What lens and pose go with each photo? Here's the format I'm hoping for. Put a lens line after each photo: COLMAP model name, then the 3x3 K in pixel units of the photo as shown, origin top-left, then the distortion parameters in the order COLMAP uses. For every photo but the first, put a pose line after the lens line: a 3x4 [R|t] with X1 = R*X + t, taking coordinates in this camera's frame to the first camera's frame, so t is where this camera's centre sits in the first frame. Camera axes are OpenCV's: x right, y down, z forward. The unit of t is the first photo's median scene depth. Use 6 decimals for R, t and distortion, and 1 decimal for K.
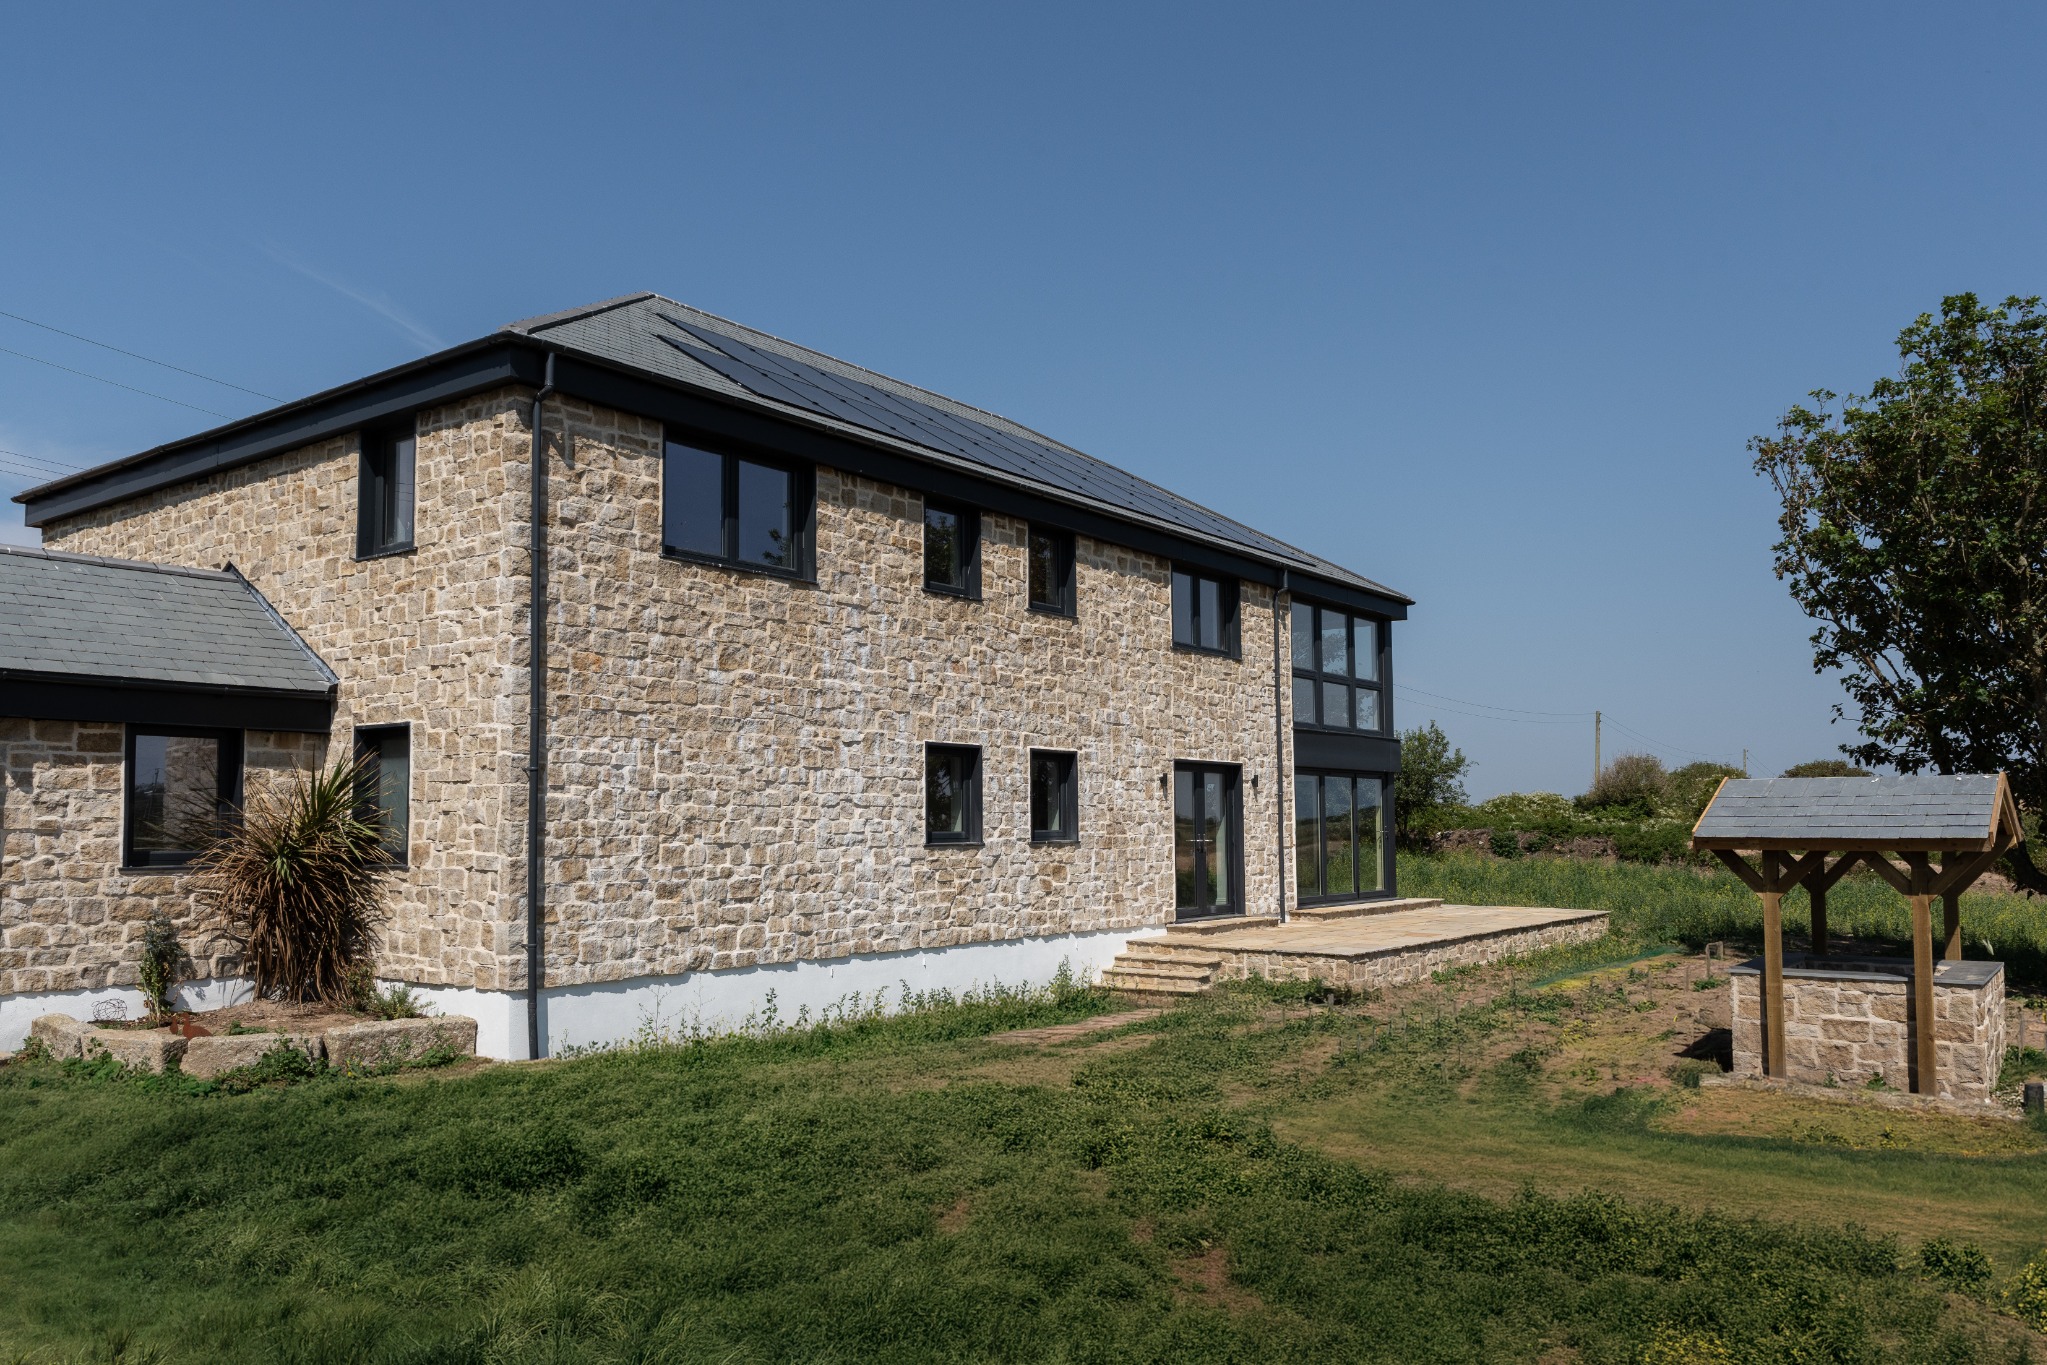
lens RADIAL K [[1410.1, 0, 1023.5], [0, 1410.1, 682.5], [0, 0, 1]] dist [-0.009753, -0.004541]
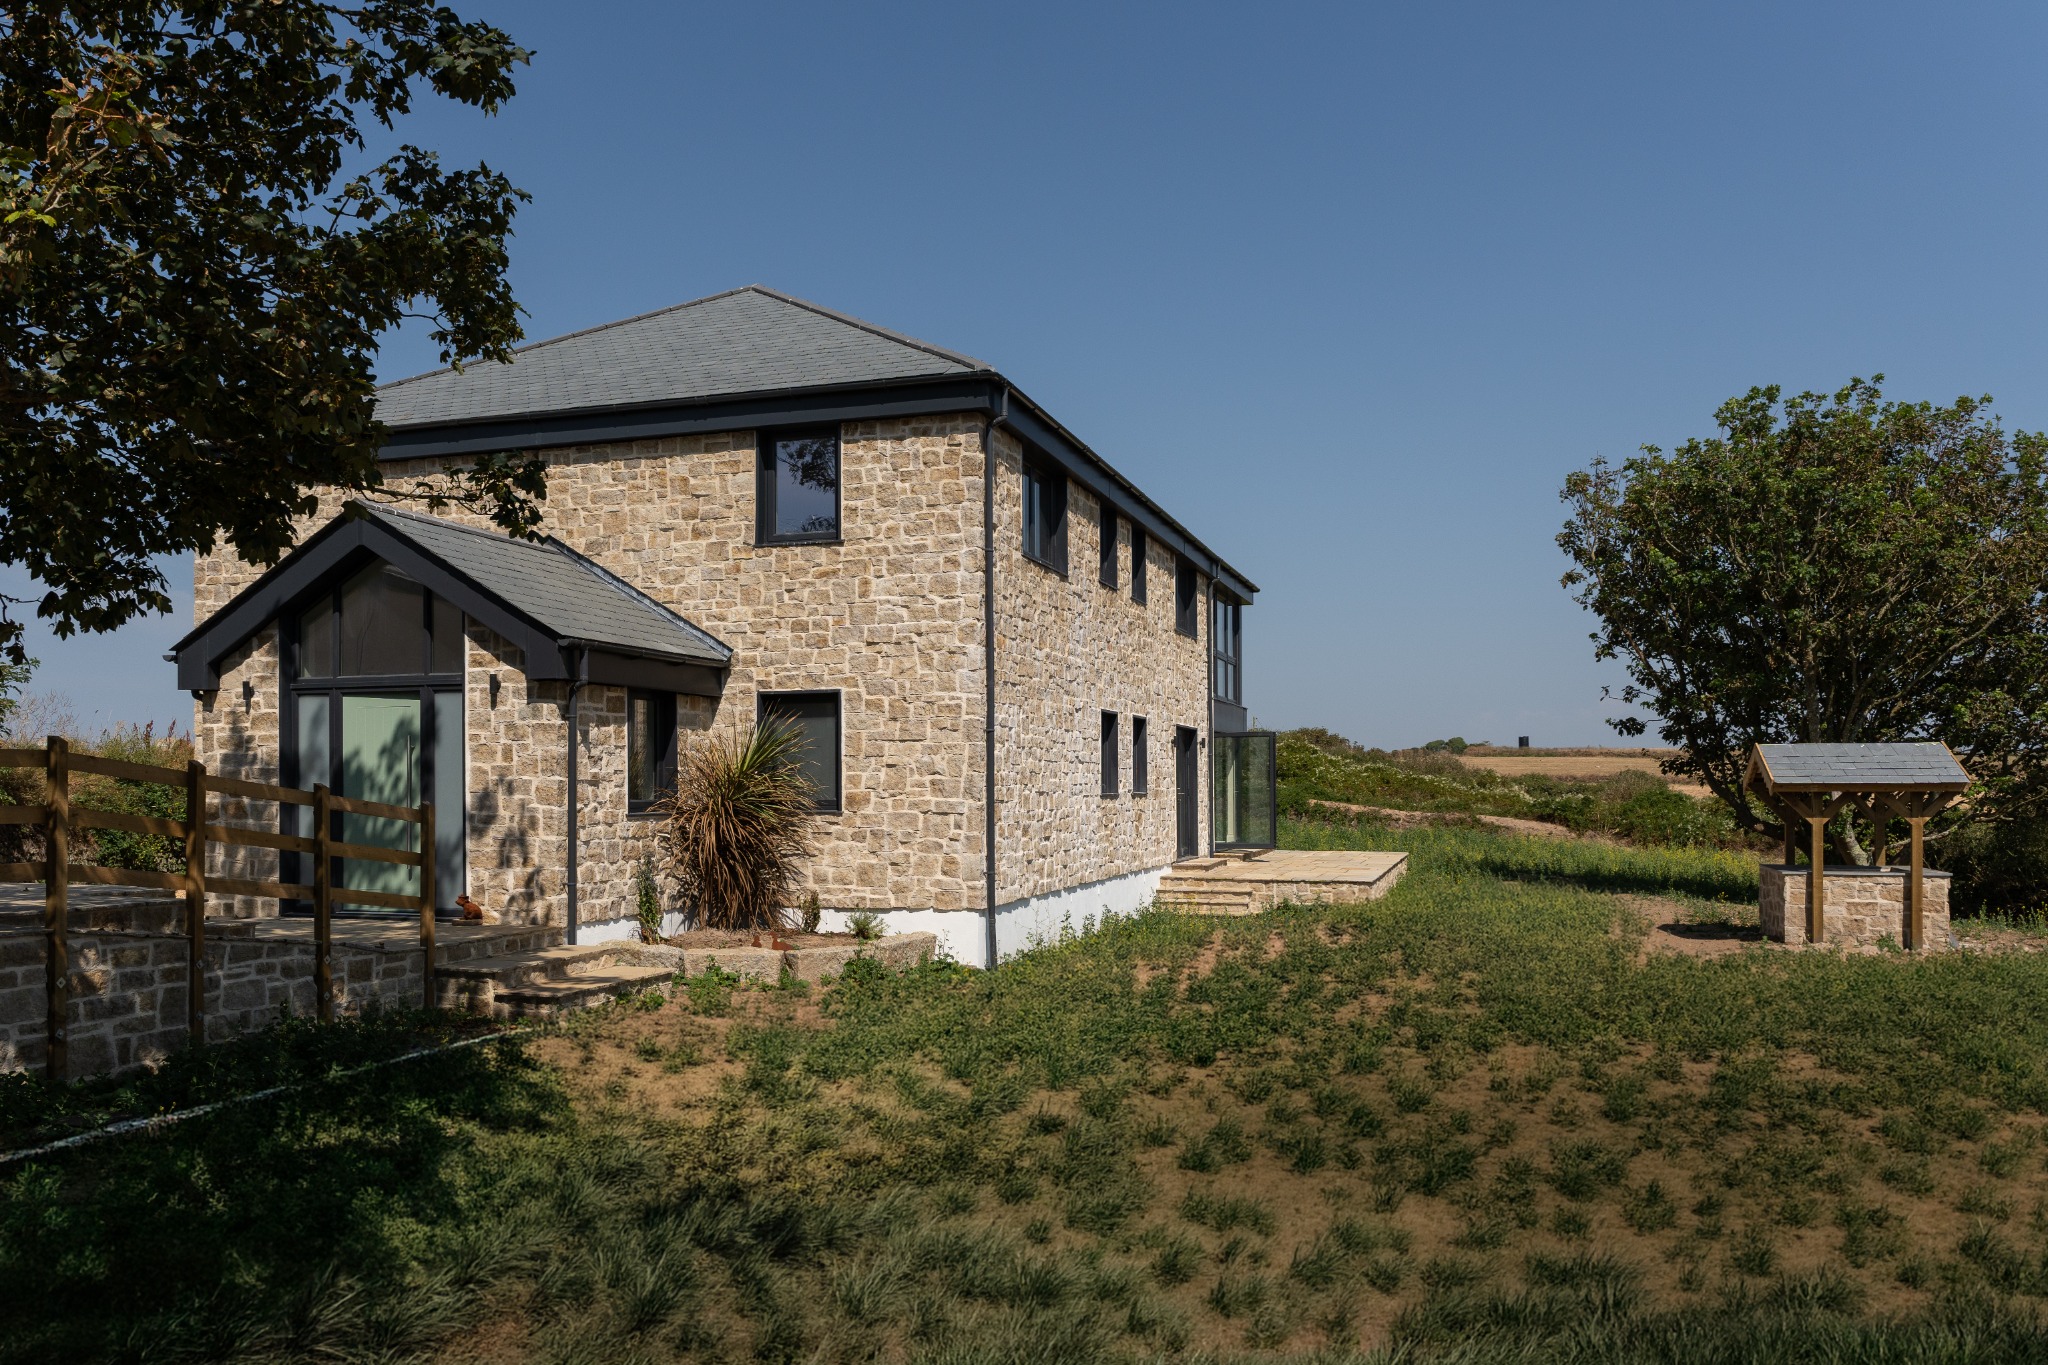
lens RADIAL K [[1410.7, 0, 1022.1], [0, 1410.7, 710.7], [0, 0, 1]] dist [0.002368, -0.000928]
pose [[0.958950, 0.012021, 0.283321, -0.628779], [-0.025037, 0.998788, 0.042367, -0.007848], [-0.282468, -0.047721, 0.958089, -0.173488]]
